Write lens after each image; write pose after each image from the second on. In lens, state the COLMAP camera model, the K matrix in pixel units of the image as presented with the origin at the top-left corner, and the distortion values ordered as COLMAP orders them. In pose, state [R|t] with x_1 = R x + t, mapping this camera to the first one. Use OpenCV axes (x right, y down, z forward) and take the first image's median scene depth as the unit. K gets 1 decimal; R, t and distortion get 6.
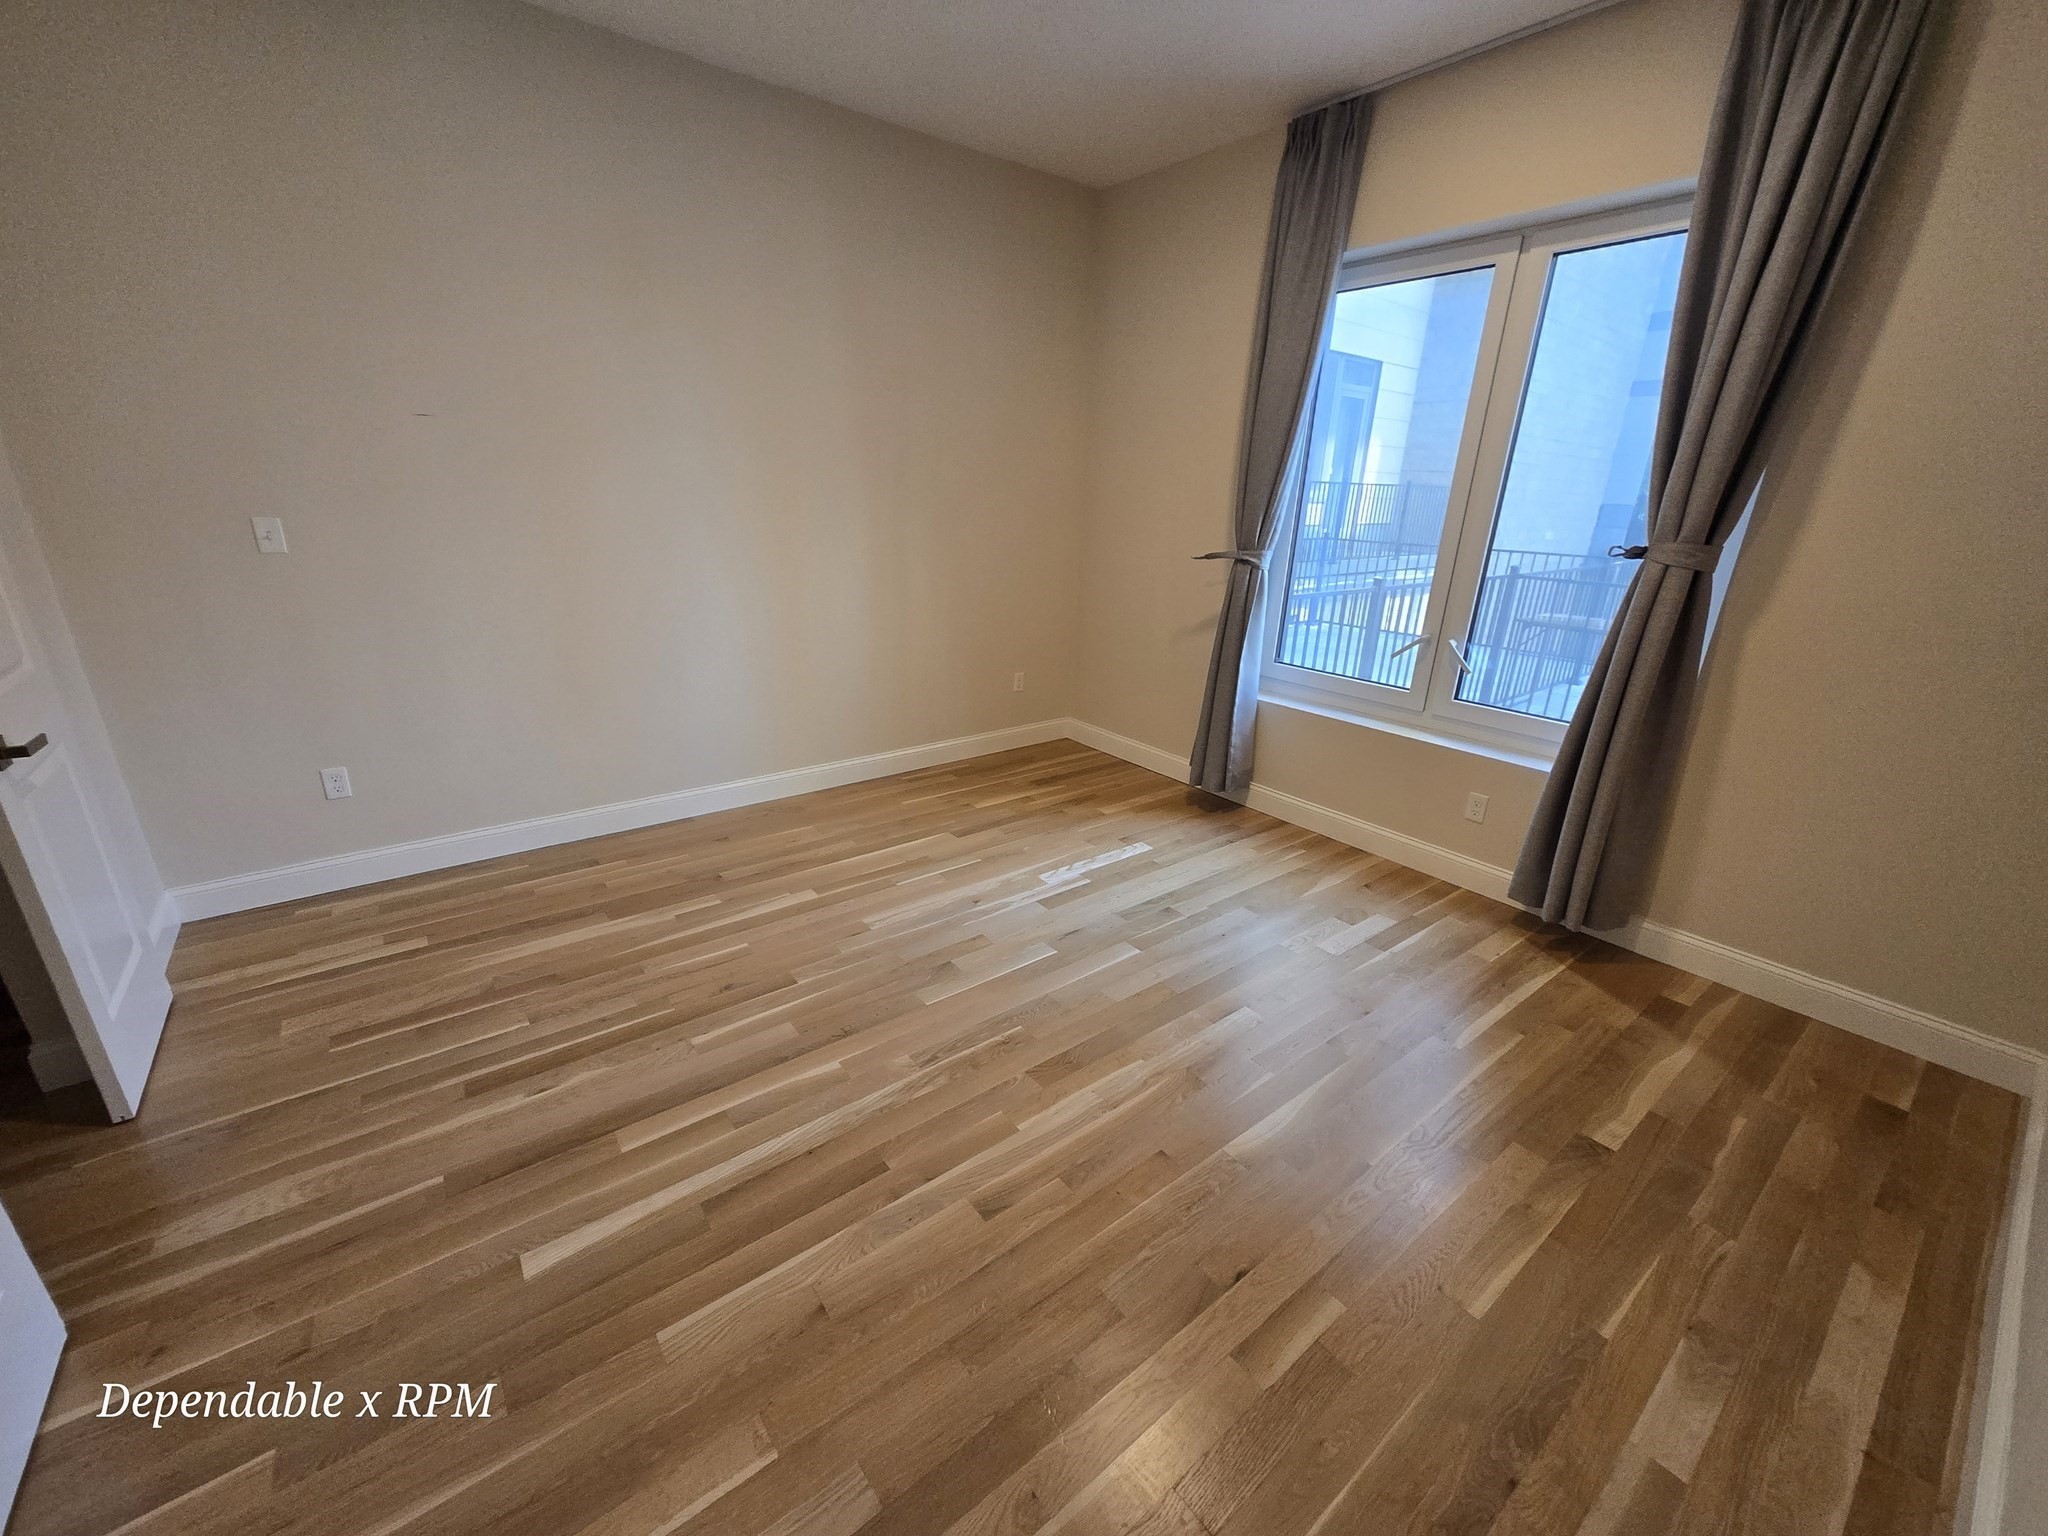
lens RADIAL K [[801.1, 0, 1016.5], [0, 801.1, 776.4], [0, 0, 1]] dist [0.002955, -0.000200]
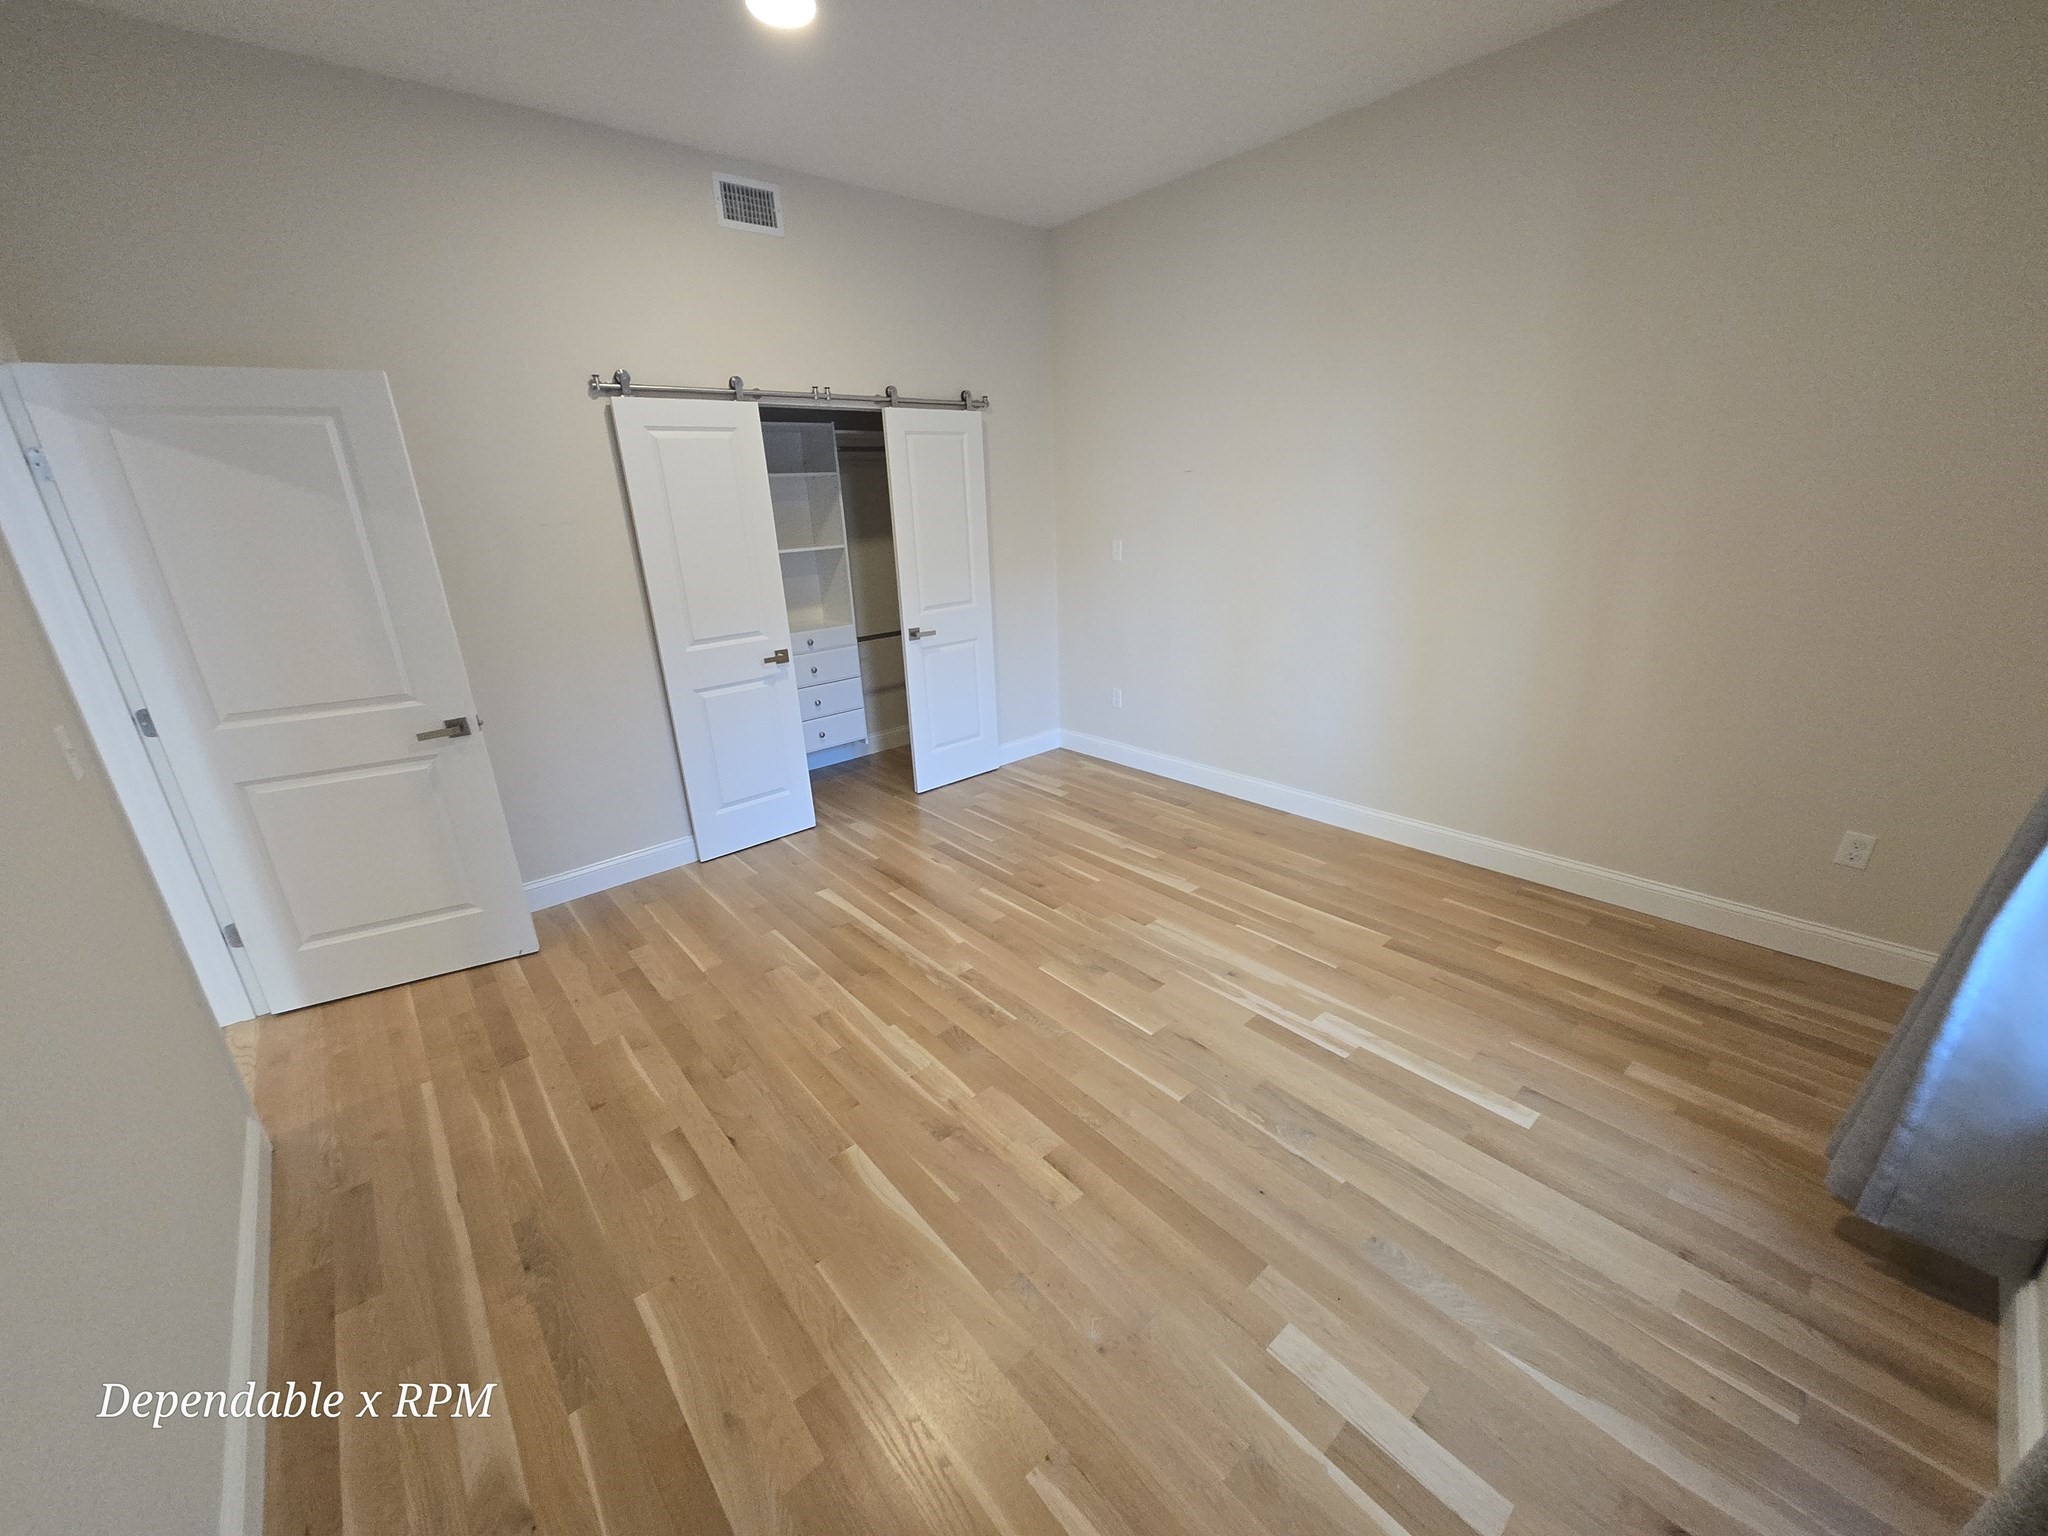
lens RADIAL K [[801.1, 0, 1016.5], [0, 801.1, 776.4], [0, 0, 1]] dist [0.002955, -0.000200]
pose [[0.054359, 0.302053, -0.951740, 0.711731], [-0.295783, 0.915242, 0.273576, -0.218189], [0.953707, 0.266637, 0.139094, 0.571247]]
